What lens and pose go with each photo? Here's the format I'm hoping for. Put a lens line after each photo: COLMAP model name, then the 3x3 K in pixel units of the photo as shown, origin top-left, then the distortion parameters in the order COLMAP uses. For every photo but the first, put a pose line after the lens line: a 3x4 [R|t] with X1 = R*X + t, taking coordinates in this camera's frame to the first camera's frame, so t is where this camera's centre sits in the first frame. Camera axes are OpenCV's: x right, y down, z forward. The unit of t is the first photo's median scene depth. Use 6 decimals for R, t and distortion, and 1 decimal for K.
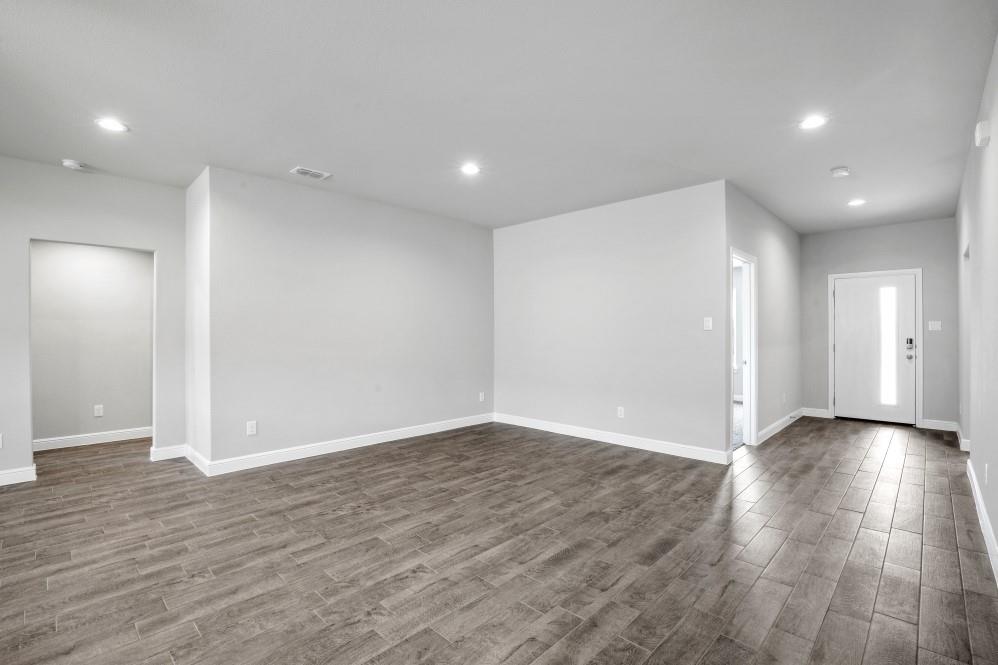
lens RADIAL K [[456.7, 0, 493.9], [0, 456.7, 332.3], [0, 0, 1]] dist [-0.033341, 0.004987]
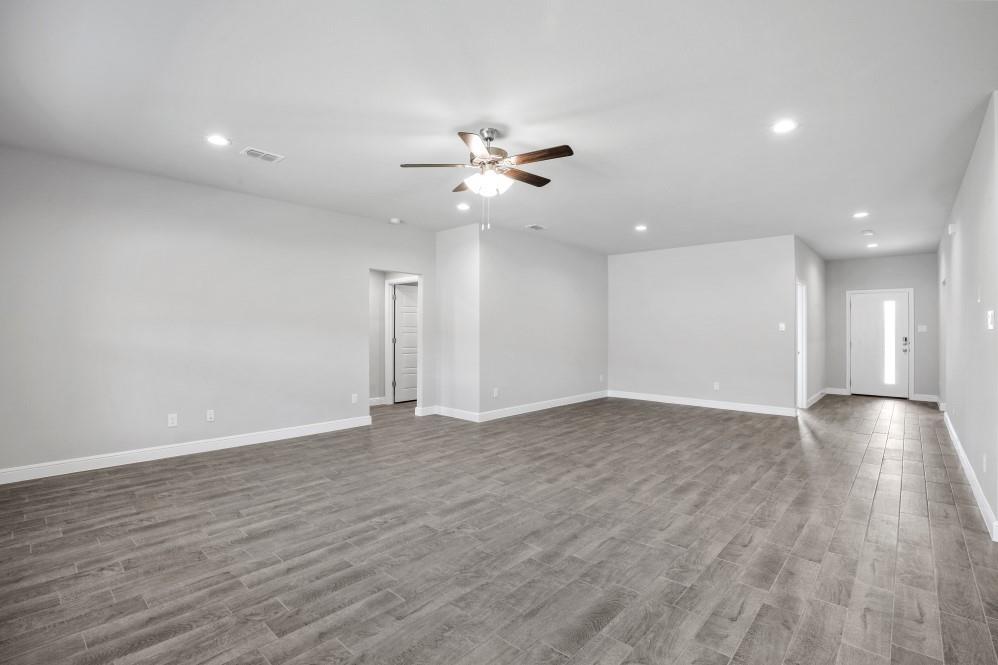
lens RADIAL K [[456.7, 0, 496.0], [0, 456.7, 327.9], [0, 0, 1]] dist [-0.033341, 0.004987]
pose [[0.999588, 0.007085, 0.027818, -0.607761], [-0.006902, 0.999954, -0.006642, 0.002969], [-0.027863, 0.006447, 0.999591, -0.570833]]
